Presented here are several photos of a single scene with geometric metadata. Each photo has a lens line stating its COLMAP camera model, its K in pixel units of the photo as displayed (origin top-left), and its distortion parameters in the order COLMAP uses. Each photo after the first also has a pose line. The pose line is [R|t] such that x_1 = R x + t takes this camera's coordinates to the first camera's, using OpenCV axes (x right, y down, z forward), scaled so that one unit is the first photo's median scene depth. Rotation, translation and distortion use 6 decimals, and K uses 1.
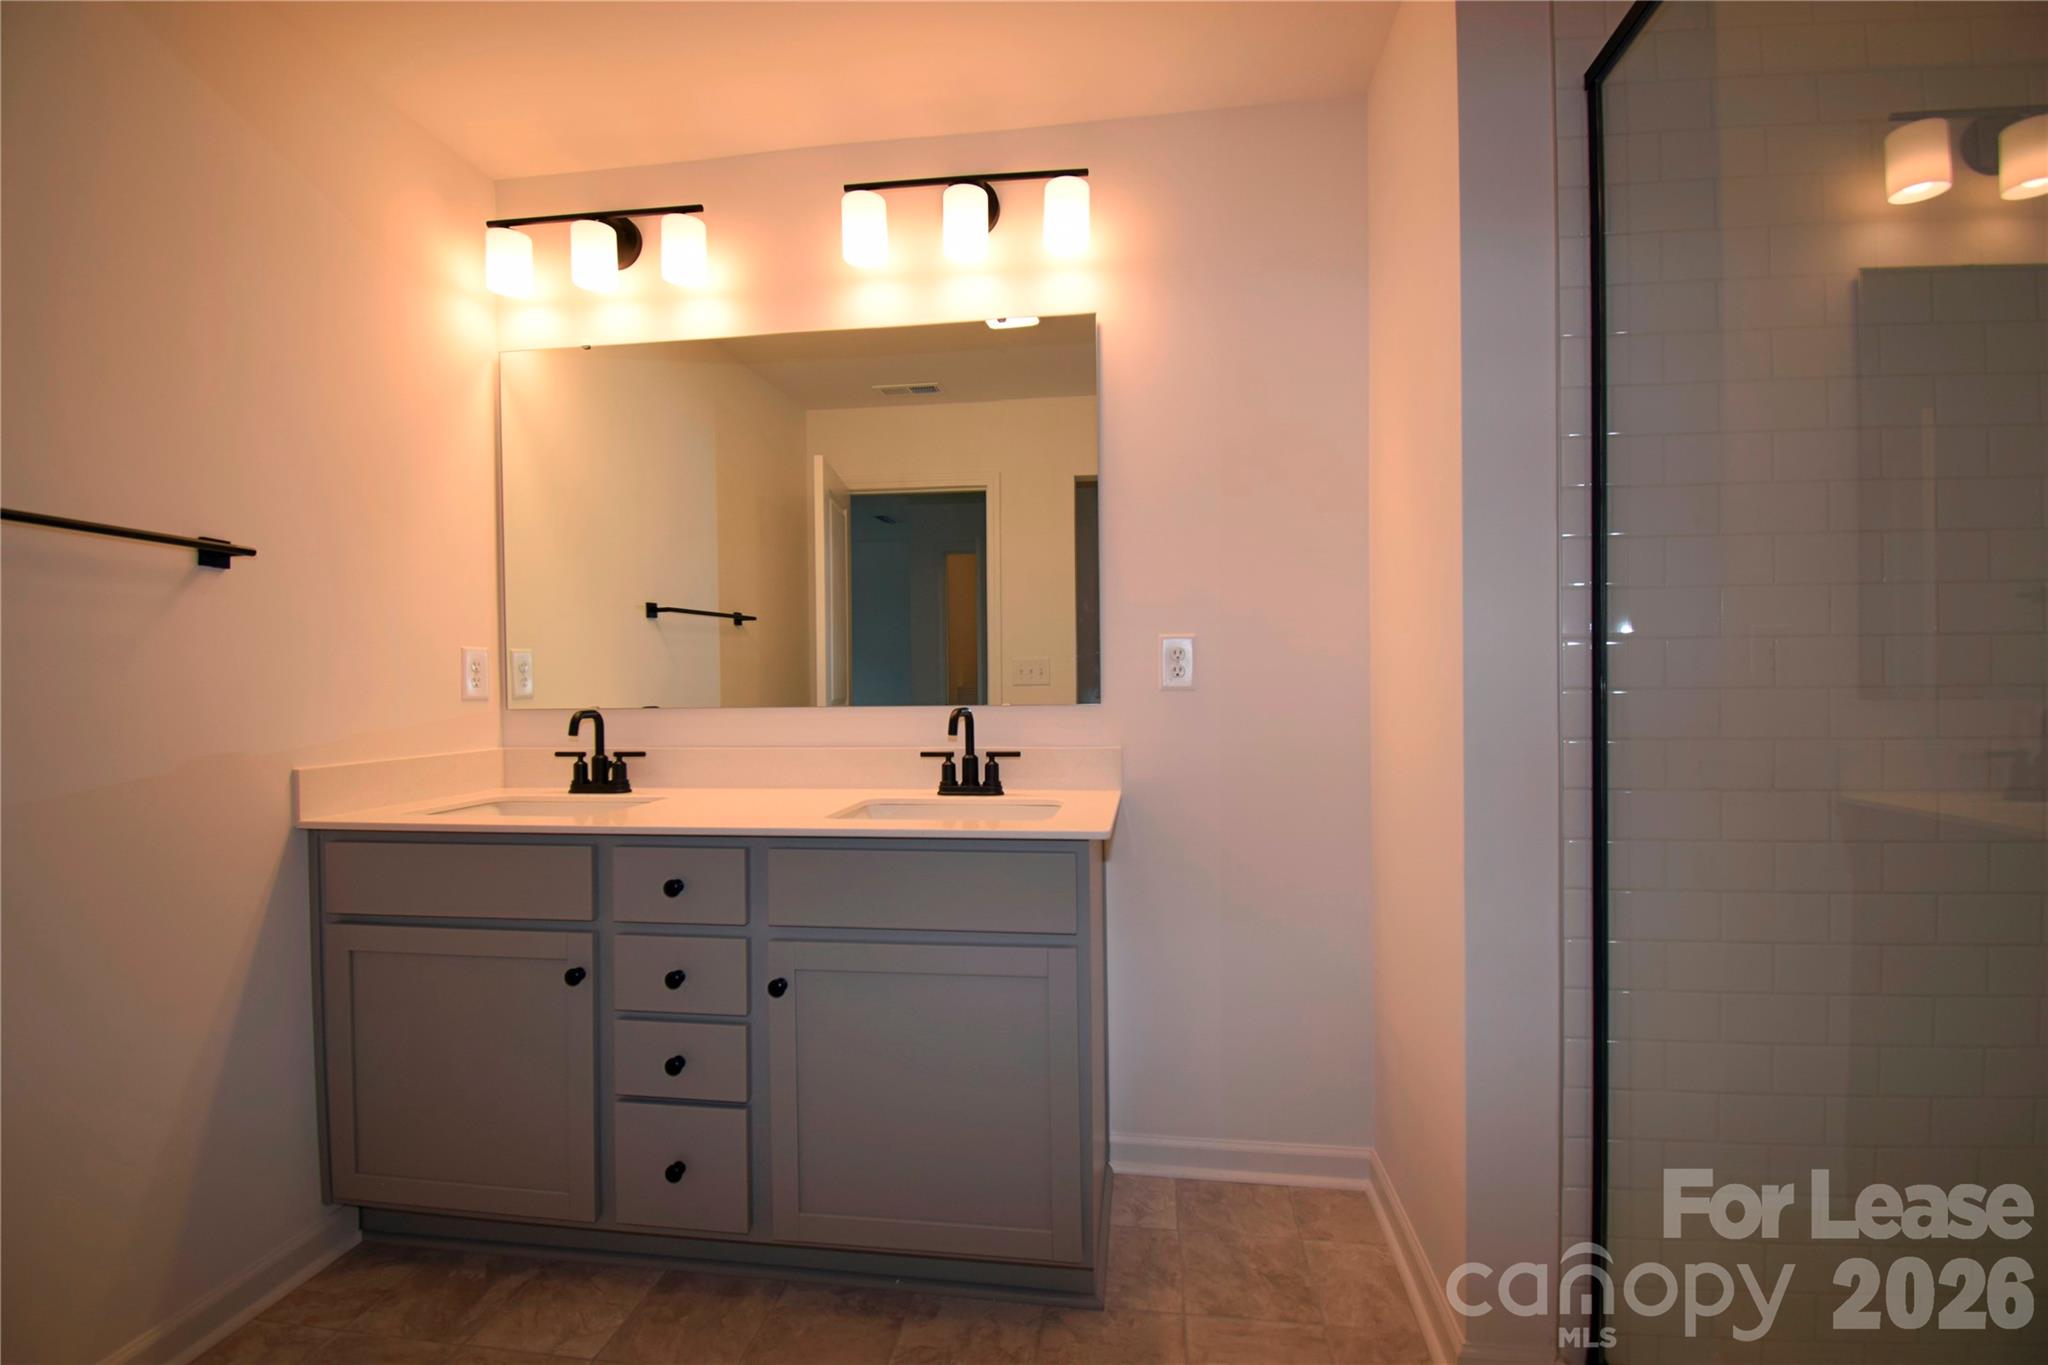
lens RADIAL K [[929.7, 0, 1024.0], [0, 929.7, 682.5], [0, 0, 1]] dist [0.000859, -0.000572]
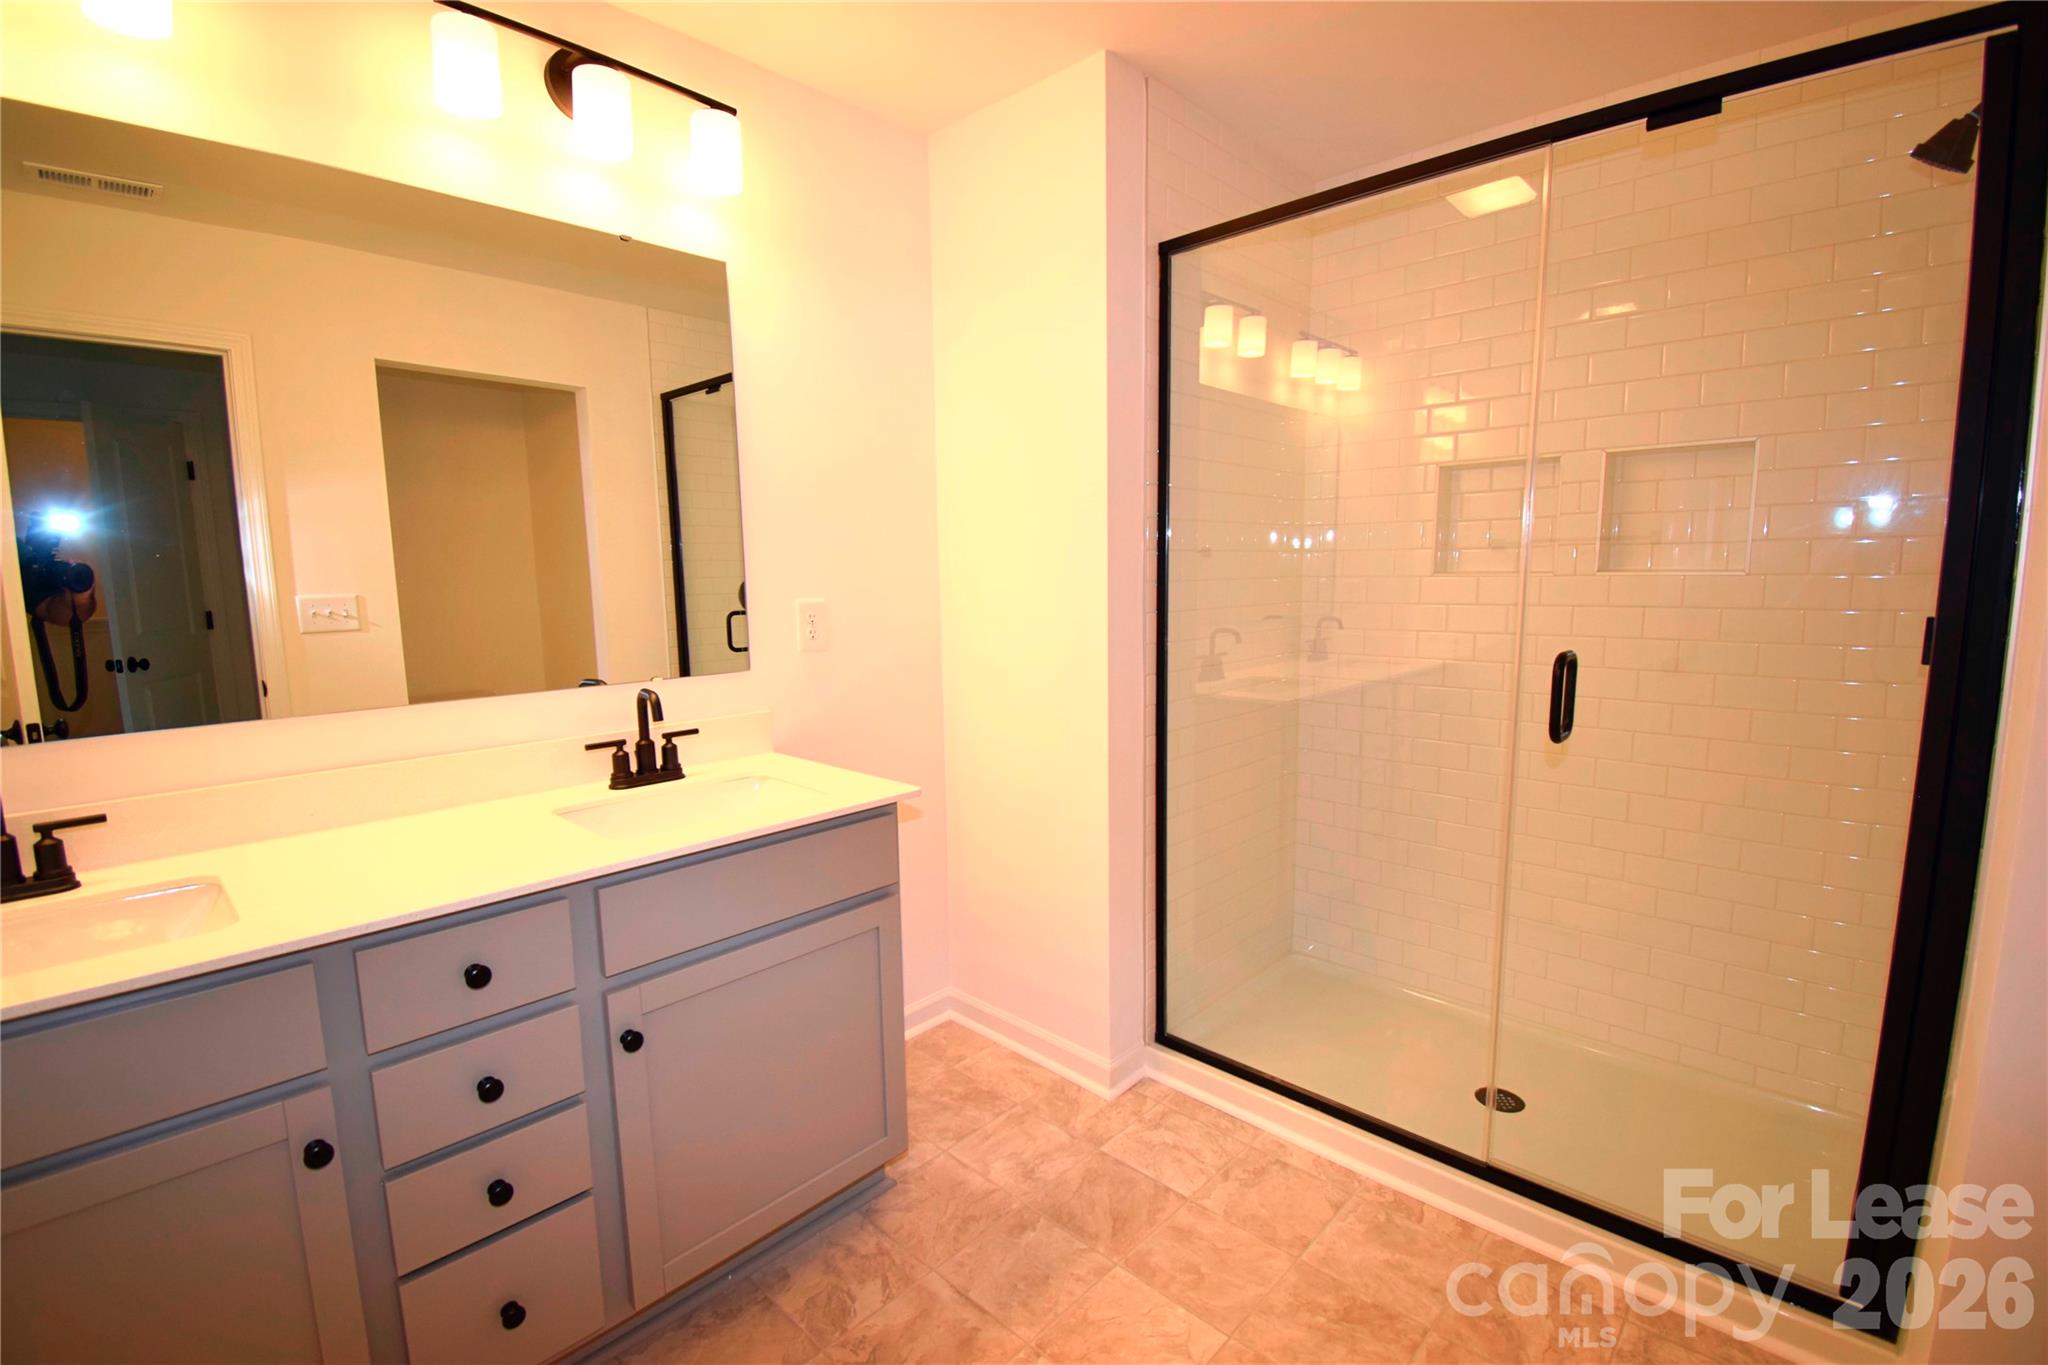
lens RADIAL K [[929.7, 0, 1024.0], [0, 929.7, 682.5], [0, 0, 1]] dist [0.000859, -0.000572]
pose [[0.572887, -0.101862, 0.813280, -0.700449], [0.009001, 0.992970, 0.118027, -0.098664], [-0.819585, -0.060296, 0.569776, 0.219066]]
